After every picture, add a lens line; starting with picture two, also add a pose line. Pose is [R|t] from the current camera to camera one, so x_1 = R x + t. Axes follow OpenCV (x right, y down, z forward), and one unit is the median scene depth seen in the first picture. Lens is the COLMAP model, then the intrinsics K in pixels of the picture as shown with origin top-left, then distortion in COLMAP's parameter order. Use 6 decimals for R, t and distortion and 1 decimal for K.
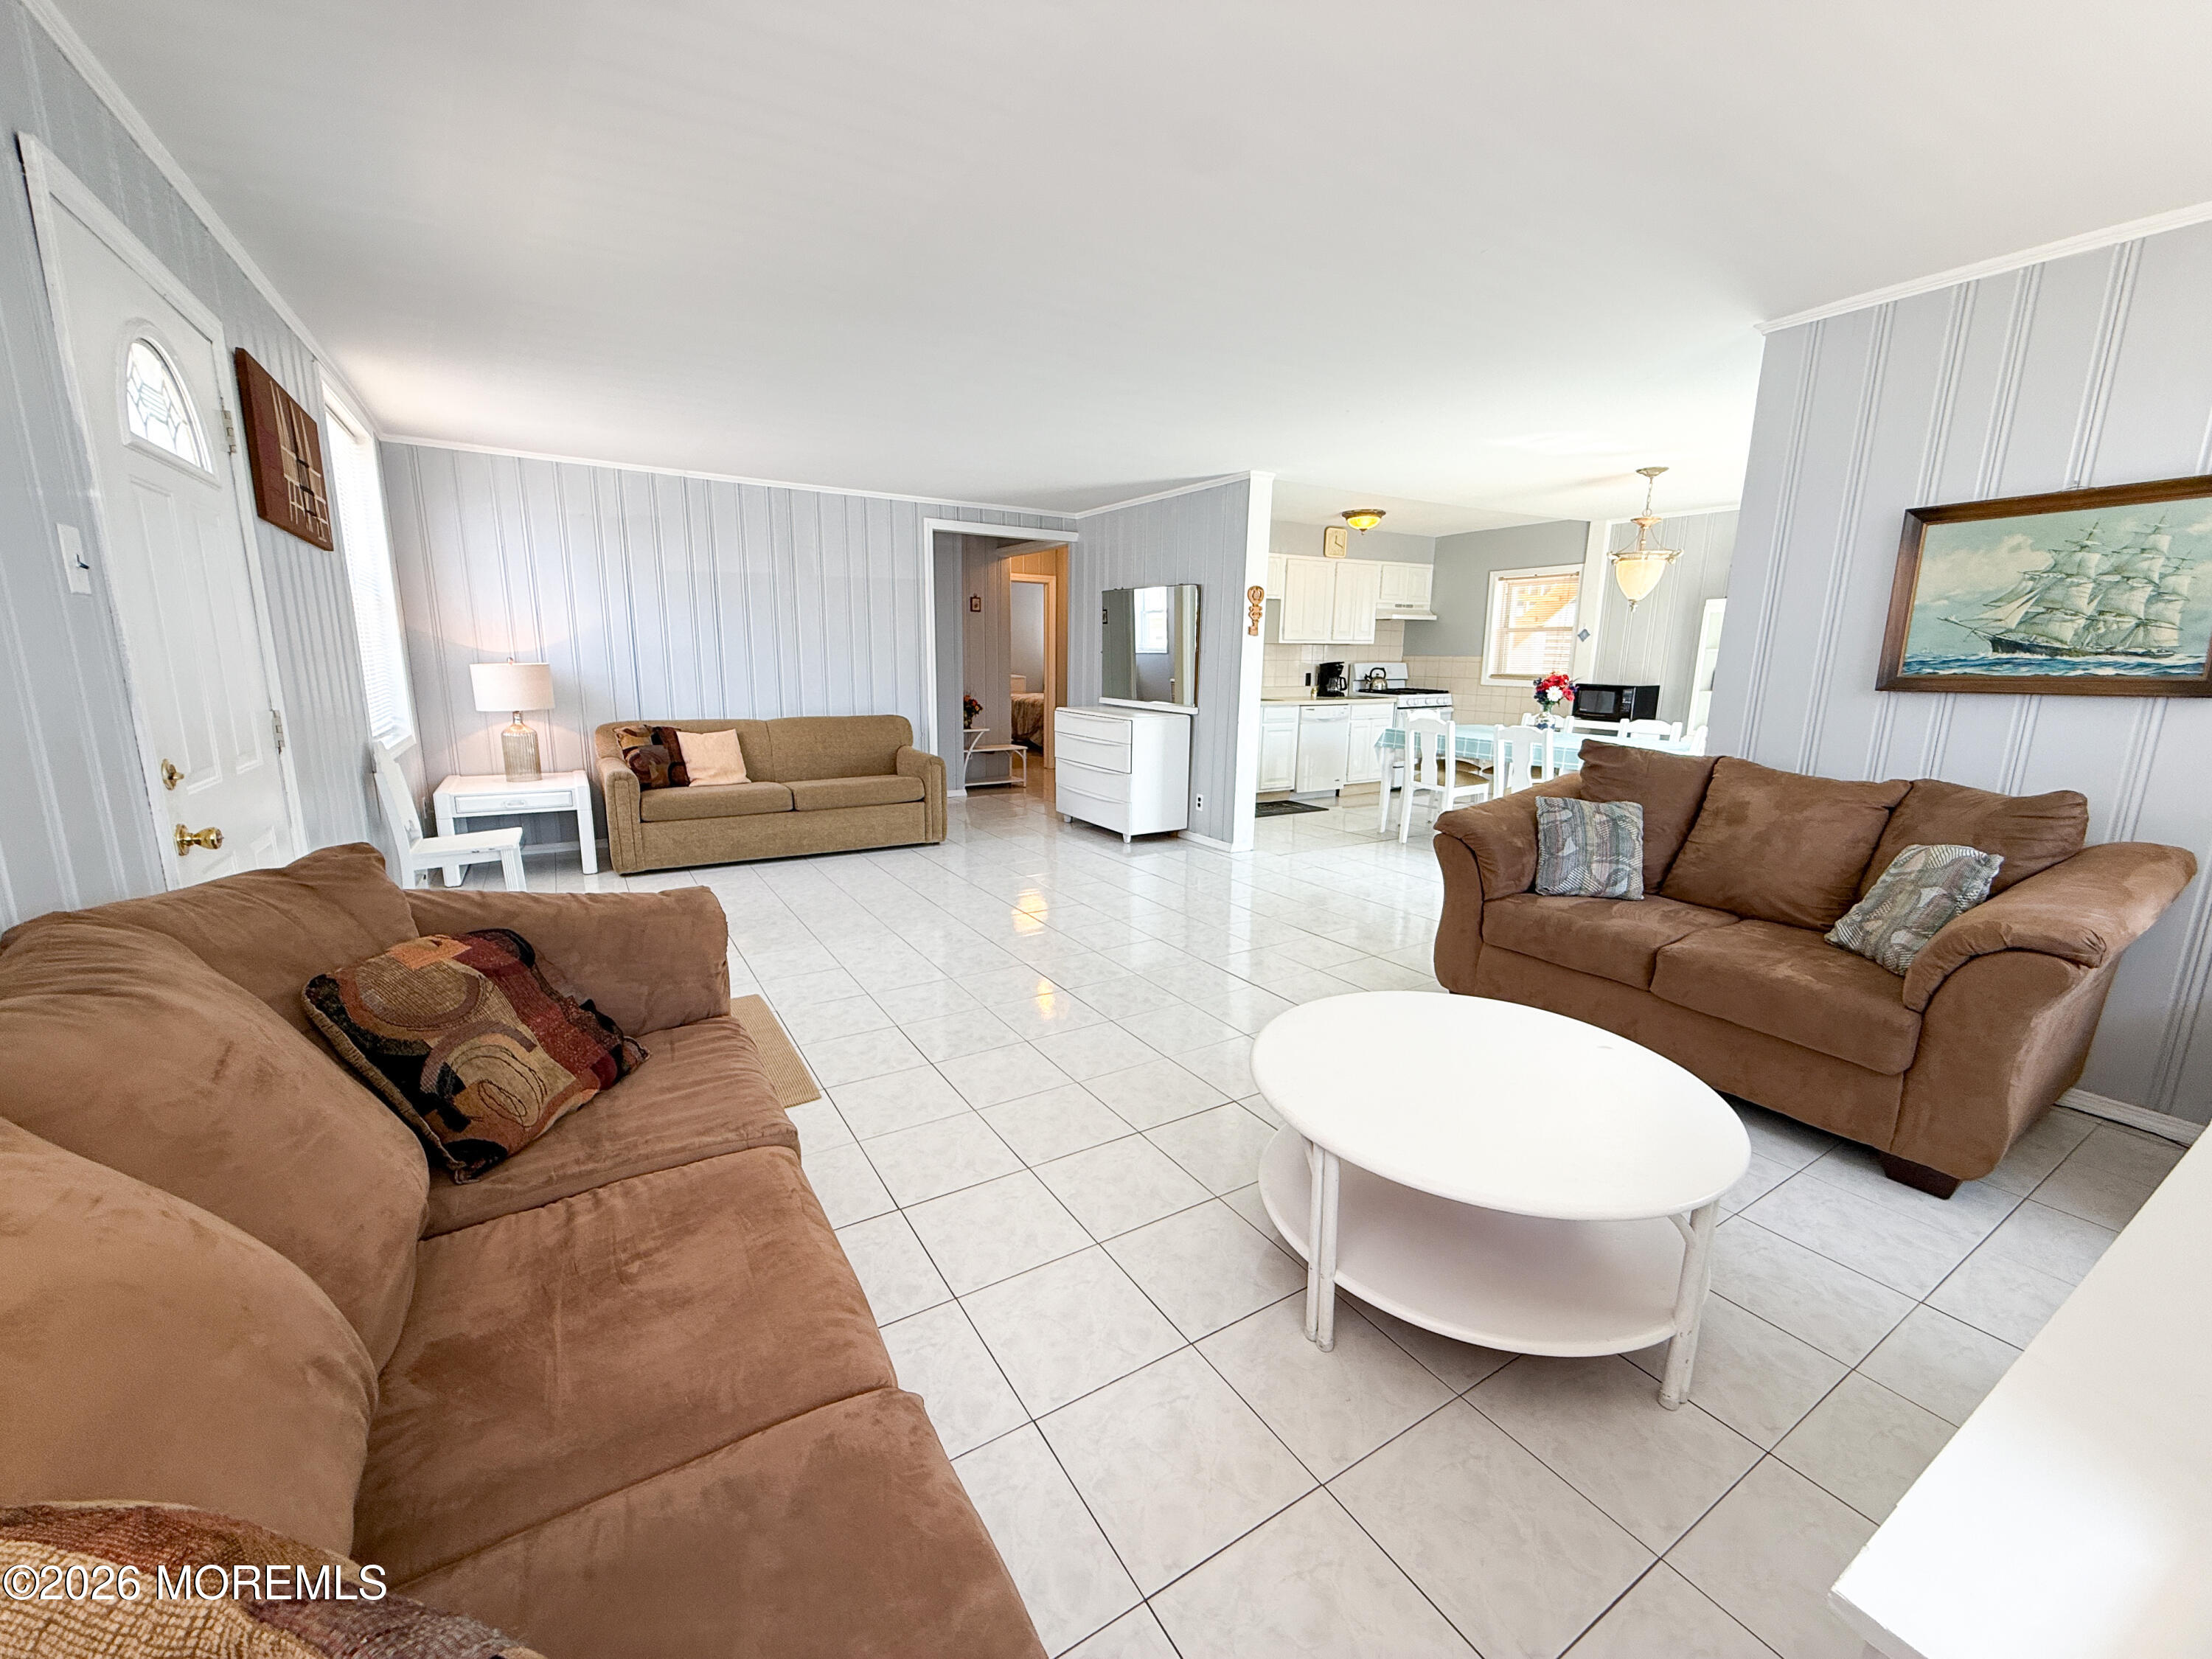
lens RADIAL K [[879.2, 0, 1092.3], [0, 879.2, 828.6], [0, 0, 1]] dist [0.002318, 0.000253]
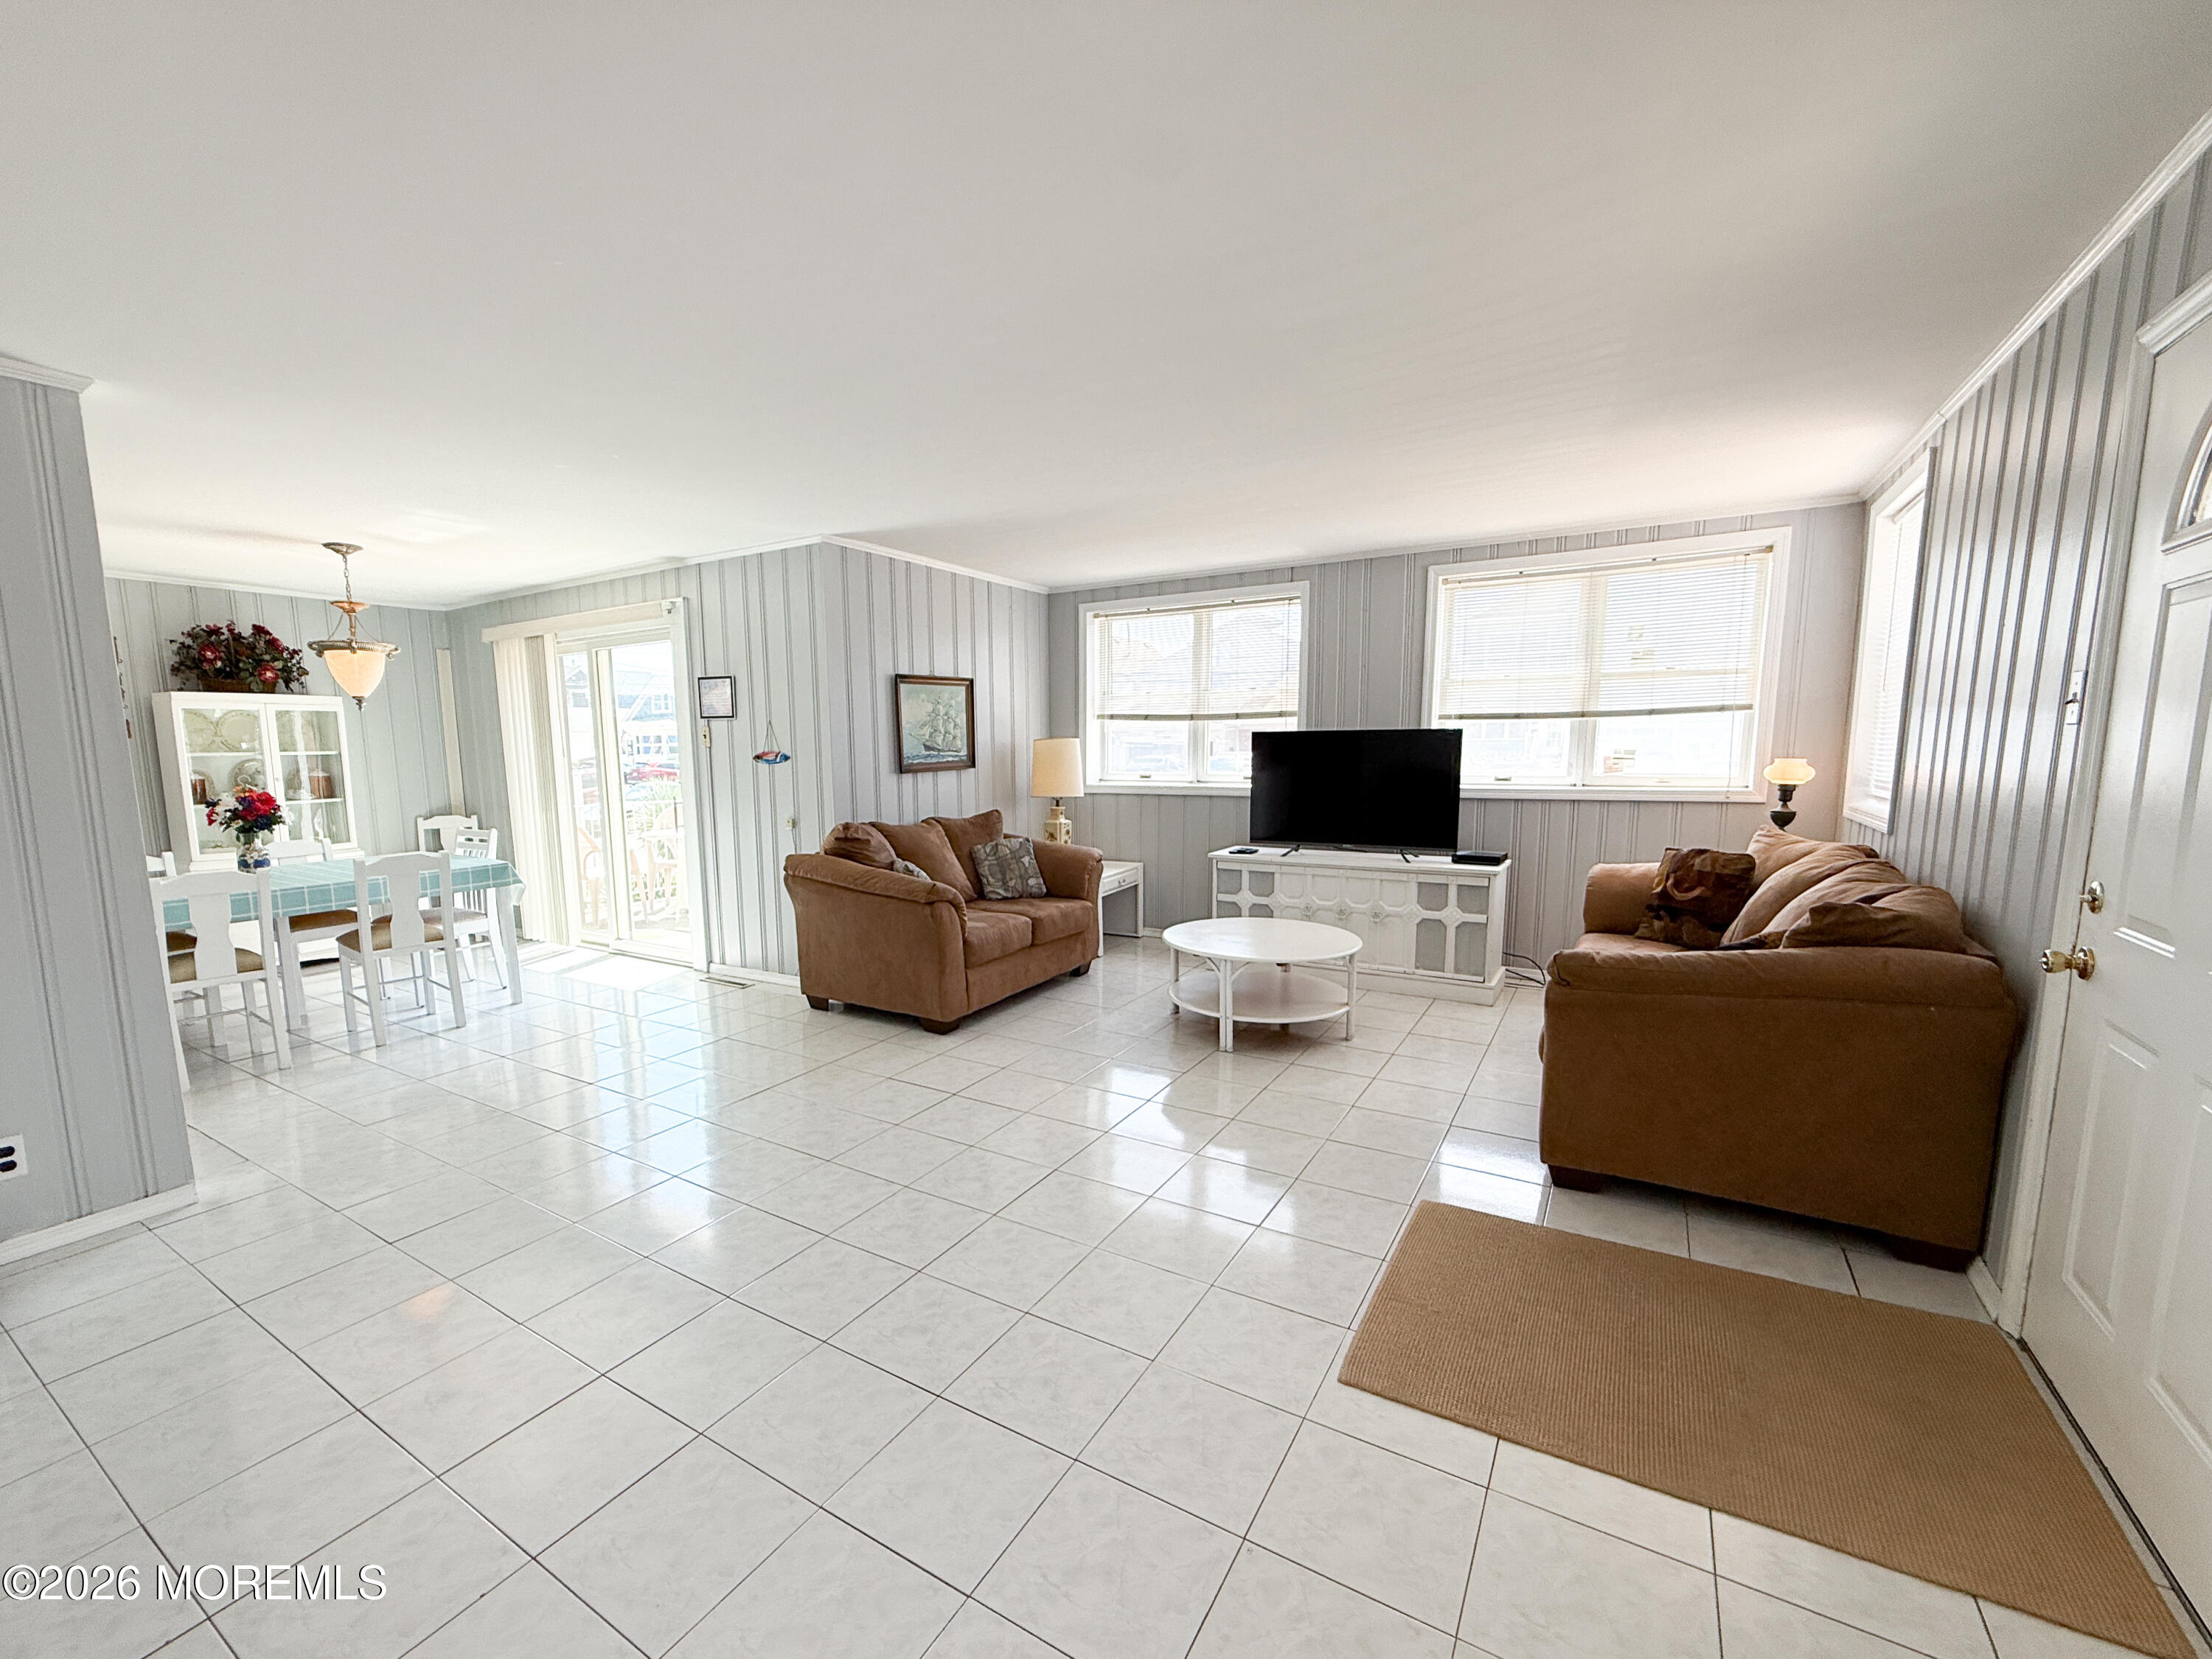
lens RADIAL K [[909.5, 0, 1070.0], [0, 909.5, 854.3], [0, 0, 1]] dist [-0.000737, -0.000167]
pose [[-0.458683, -0.114236, 0.881226, -0.431124], [0.182502, 0.958450, 0.219240, -0.164396], [-0.869657, 0.261387, -0.418777, 0.732821]]
